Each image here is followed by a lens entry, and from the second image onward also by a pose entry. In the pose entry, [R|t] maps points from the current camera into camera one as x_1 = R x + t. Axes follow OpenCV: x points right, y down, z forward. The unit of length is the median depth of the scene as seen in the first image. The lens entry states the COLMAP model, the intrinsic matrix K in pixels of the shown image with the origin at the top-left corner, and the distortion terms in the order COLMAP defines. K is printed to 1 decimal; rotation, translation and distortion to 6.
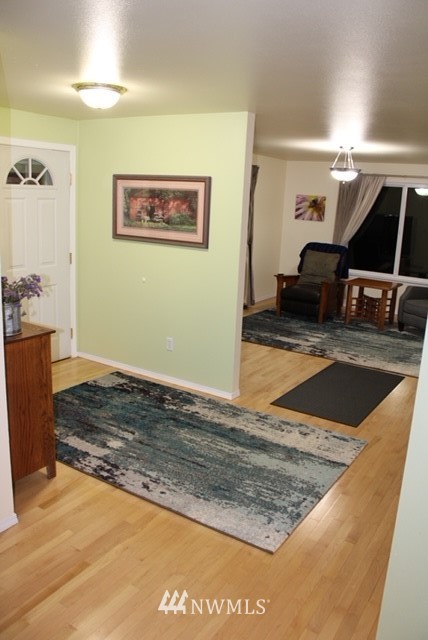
lens RADIAL K [[531.9, 0, 213.6], [0, 531.9, 320.2], [0, 0, 1]] dist [-0.084966, 0.020908]
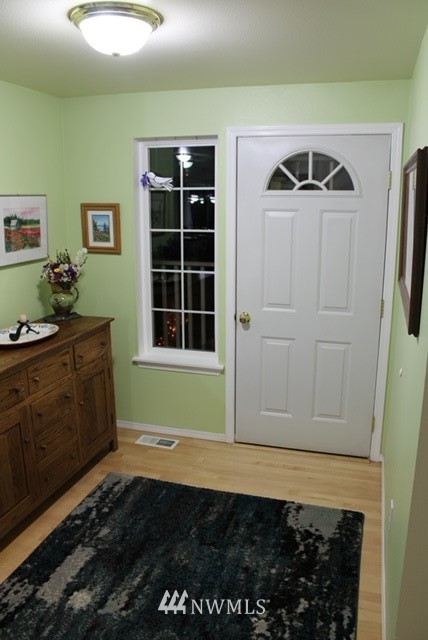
lens RADIAL K [[531.9, 0, 215.2], [0, 531.9, 318.4], [0, 0, 1]] dist [-0.084966, 0.020908]
pose [[0.284078, 0.167201, -0.944110, 0.295344], [-0.221415, 0.969502, 0.105076, -0.144151], [0.932885, 0.179190, 0.312435, 0.711009]]
